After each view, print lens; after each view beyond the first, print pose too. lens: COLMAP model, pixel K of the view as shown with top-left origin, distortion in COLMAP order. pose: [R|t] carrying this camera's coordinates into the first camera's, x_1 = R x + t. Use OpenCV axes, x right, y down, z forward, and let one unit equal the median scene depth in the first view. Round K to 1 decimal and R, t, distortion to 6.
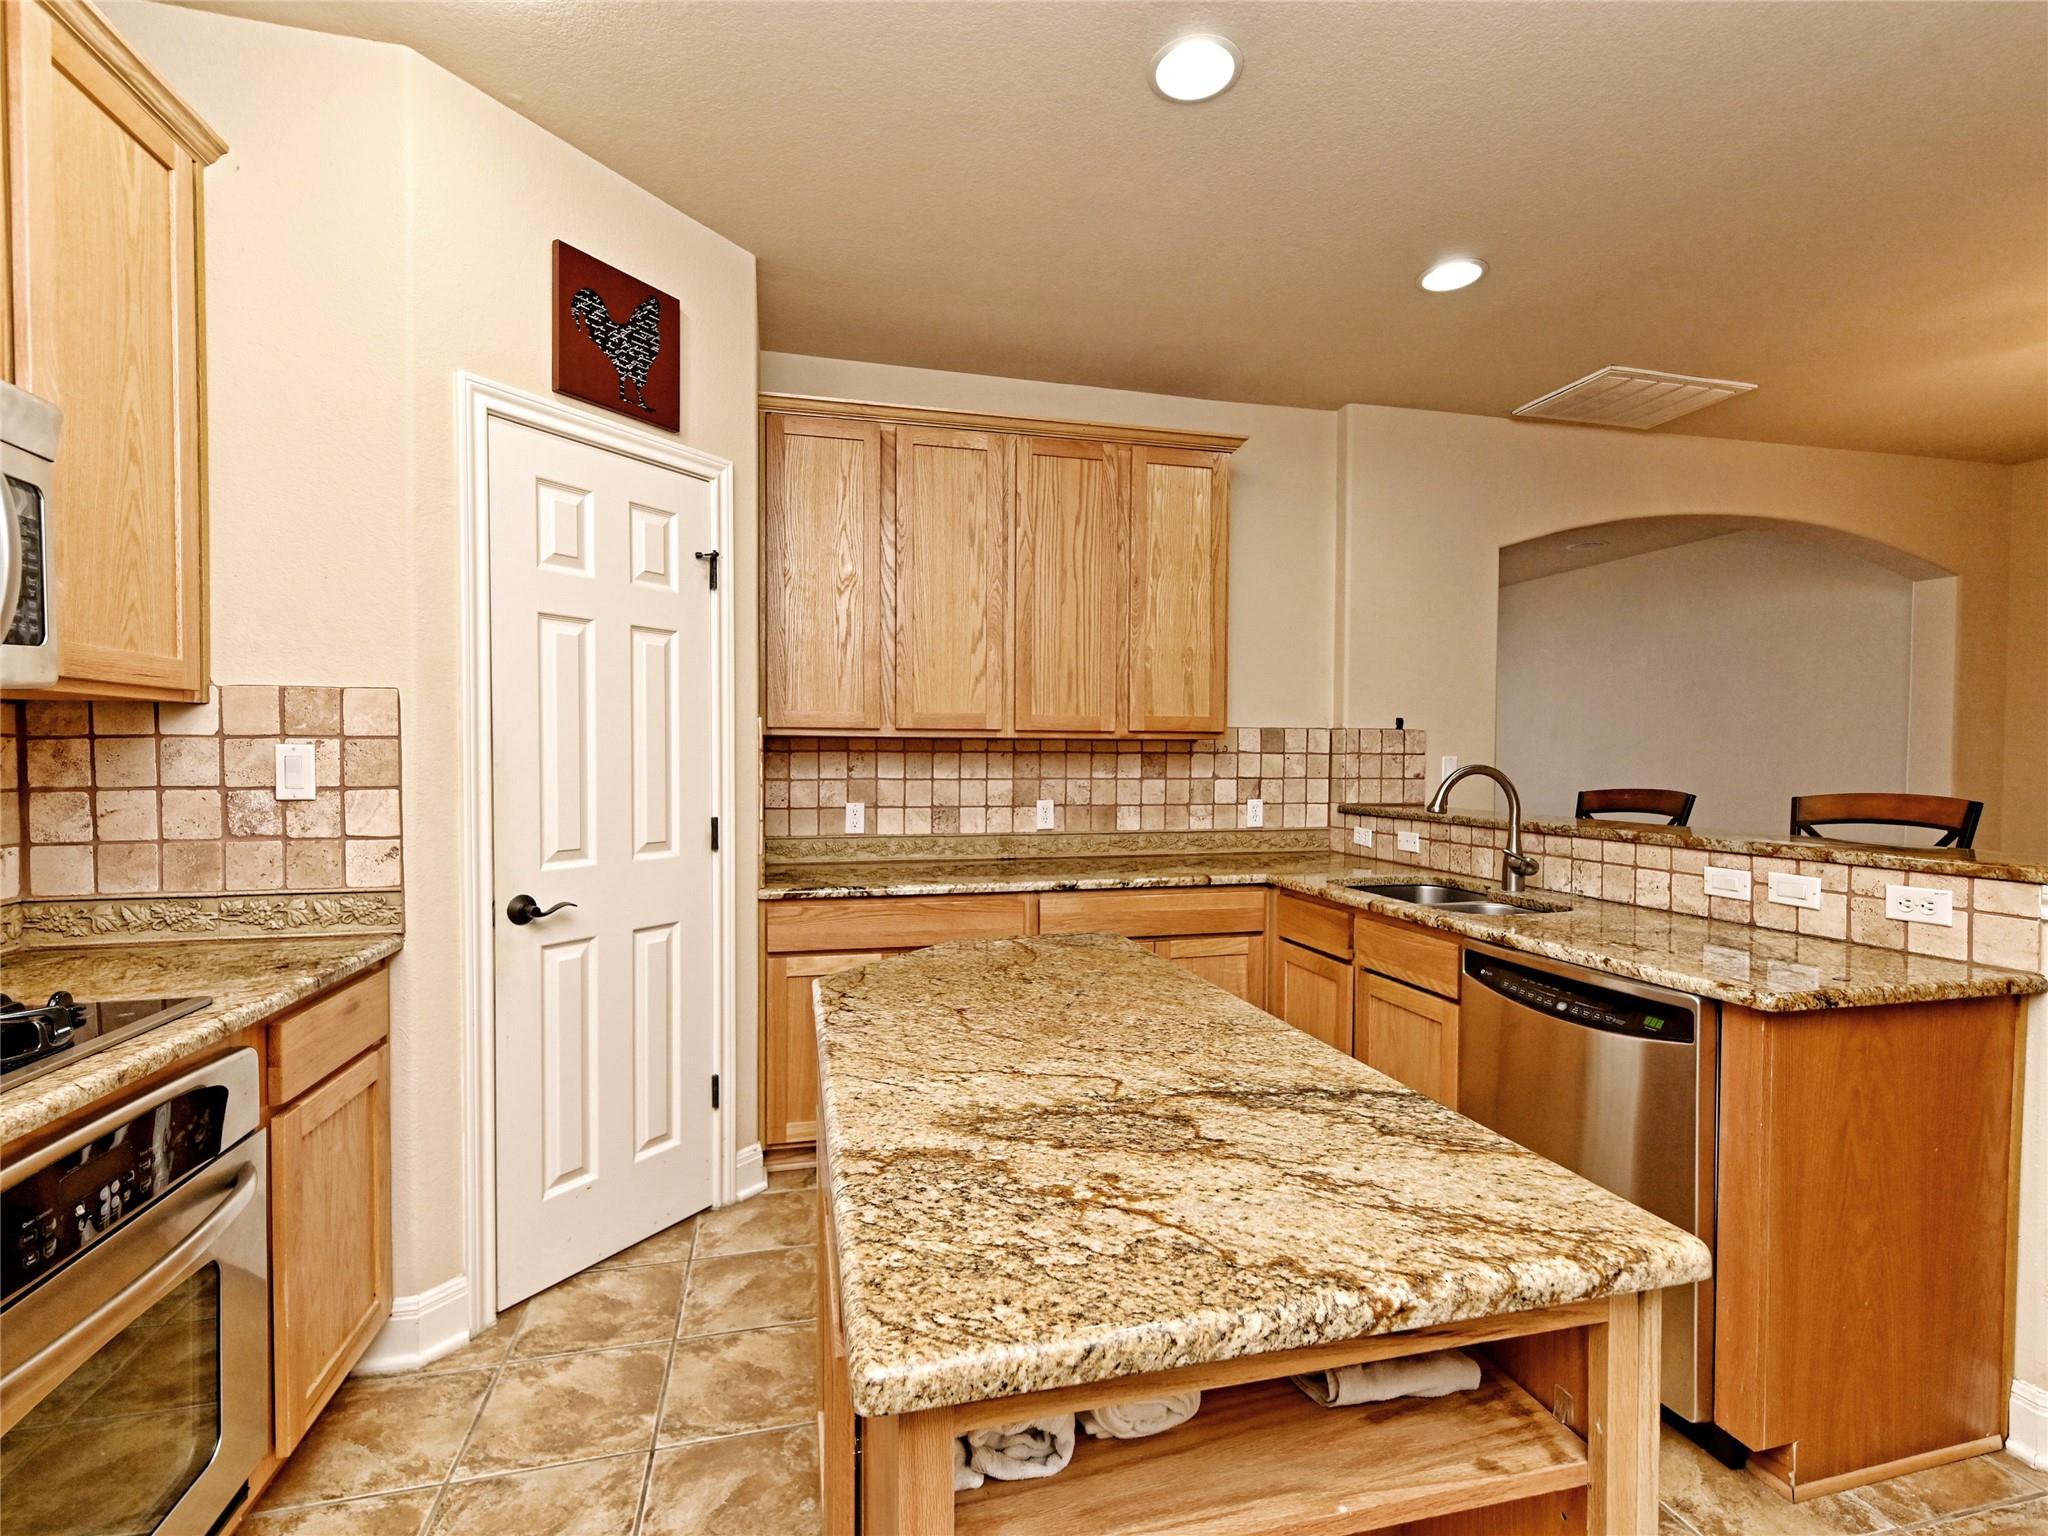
lens RADIAL K [[943.7, 0, 1020.7], [0, 943.7, 778.4], [0, 0, 1]] dist [0.008146, -0.000767]
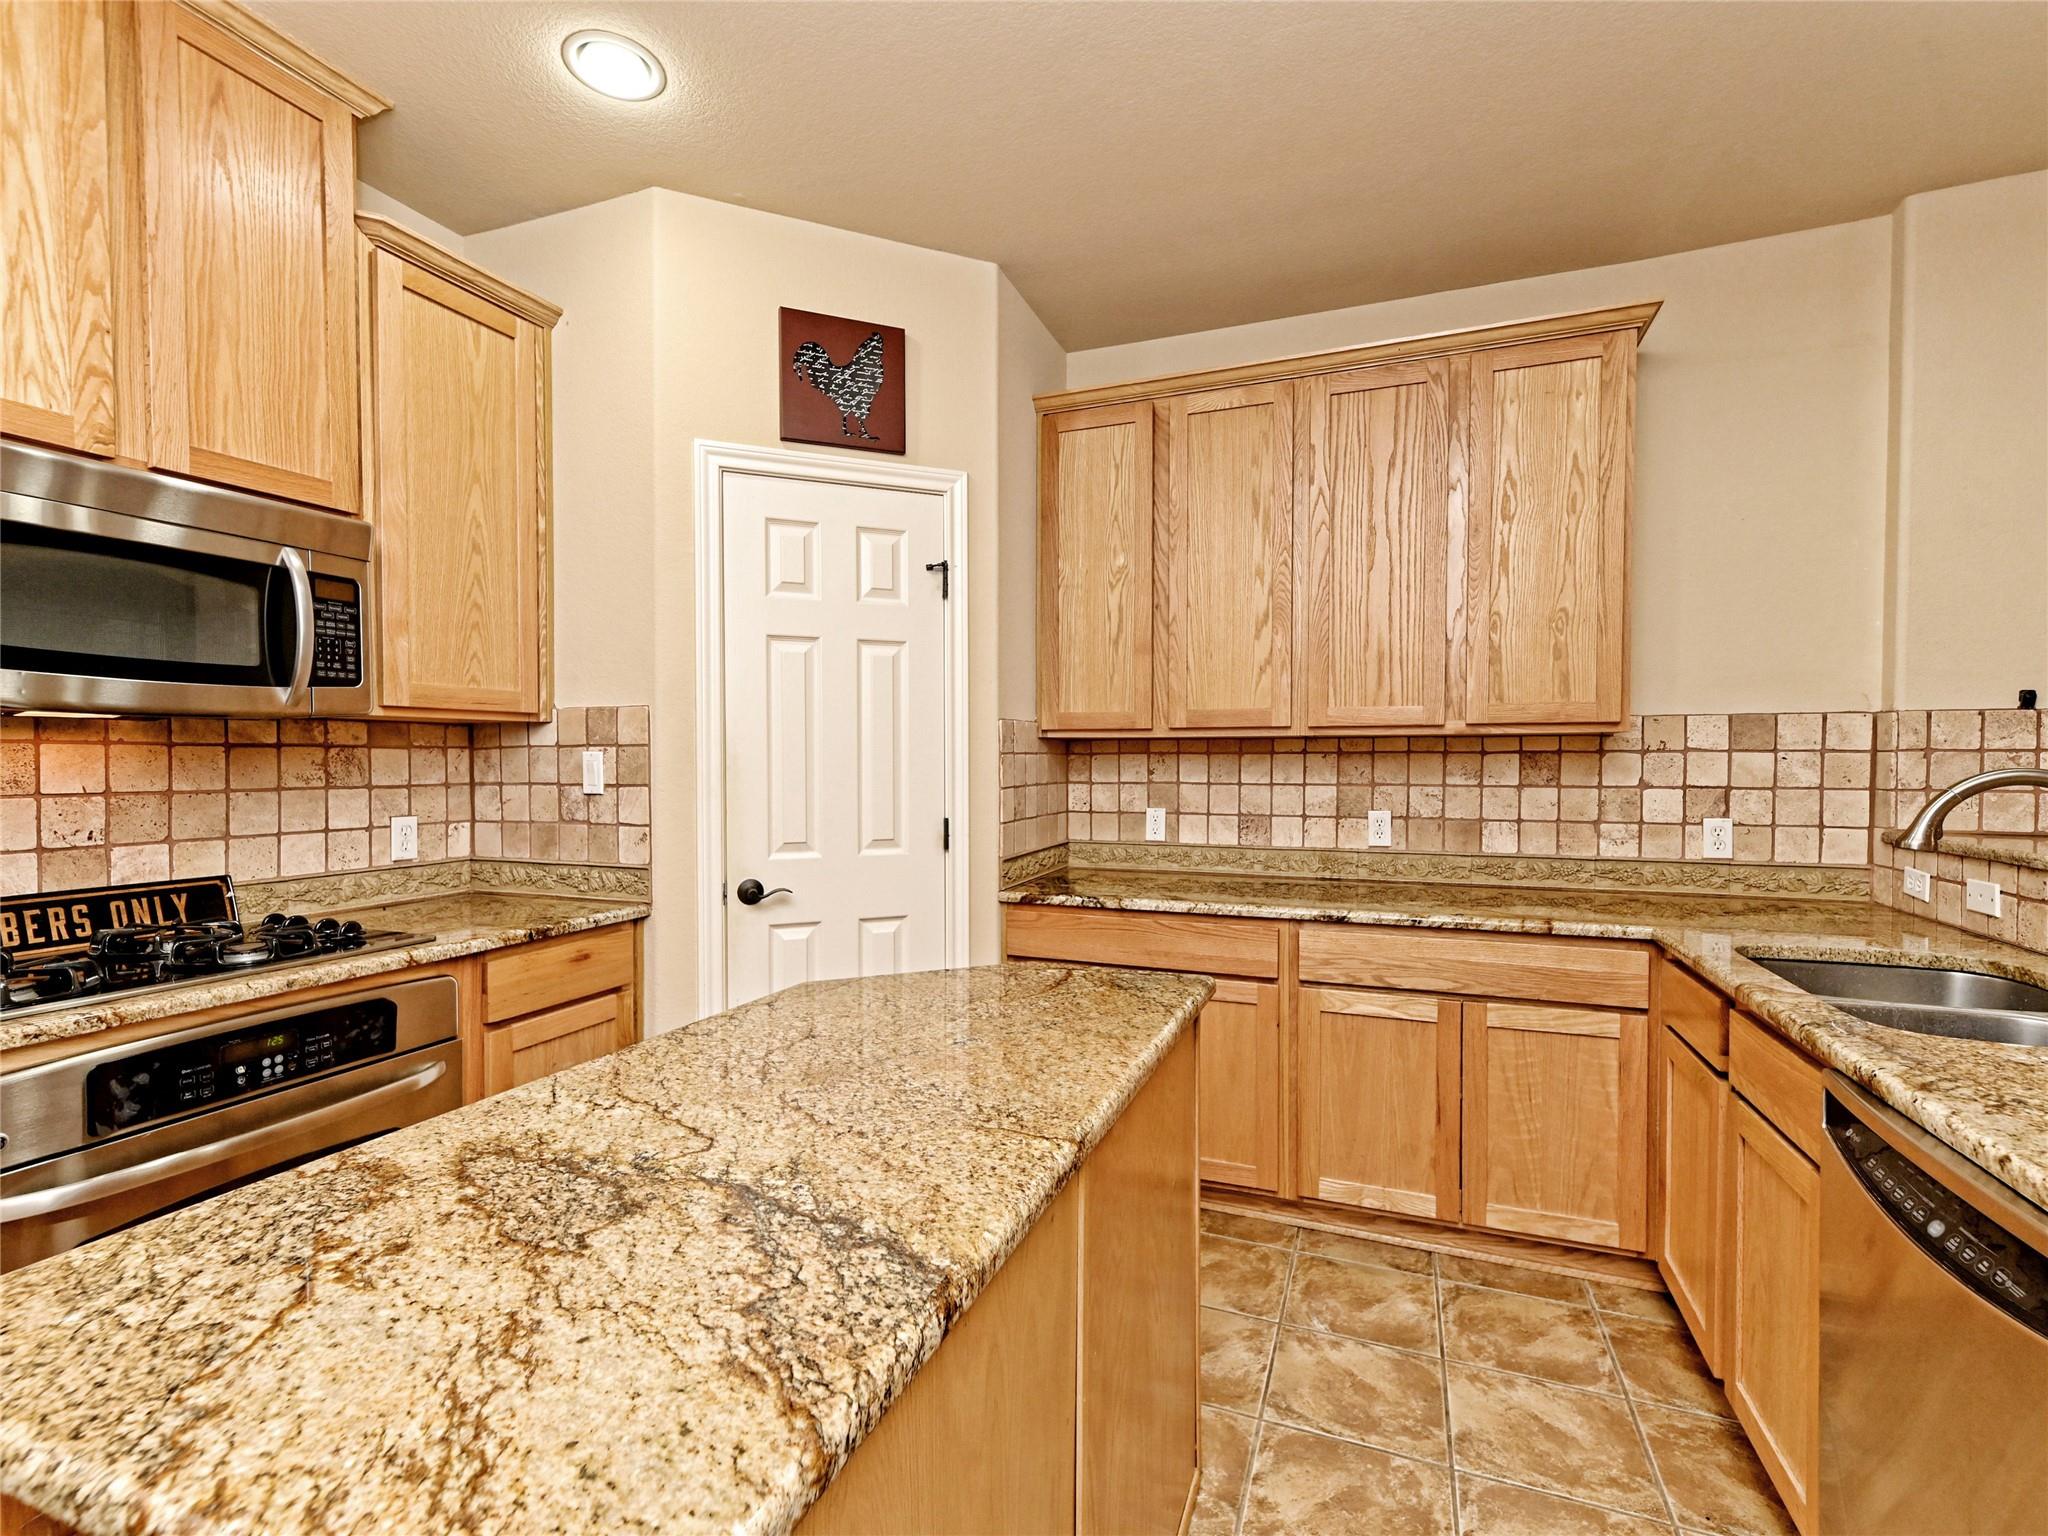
lens RADIAL K [[943.7, 0, 1020.7], [0, 943.7, 778.4], [0, 0, 1]] dist [0.008146, -0.000767]
pose [[0.814231, 0.007347, -0.580495, 0.316701], [-0.009303, 0.999957, -0.000393, -0.002564], [0.580467, 0.005720, 0.814264, 0.188382]]
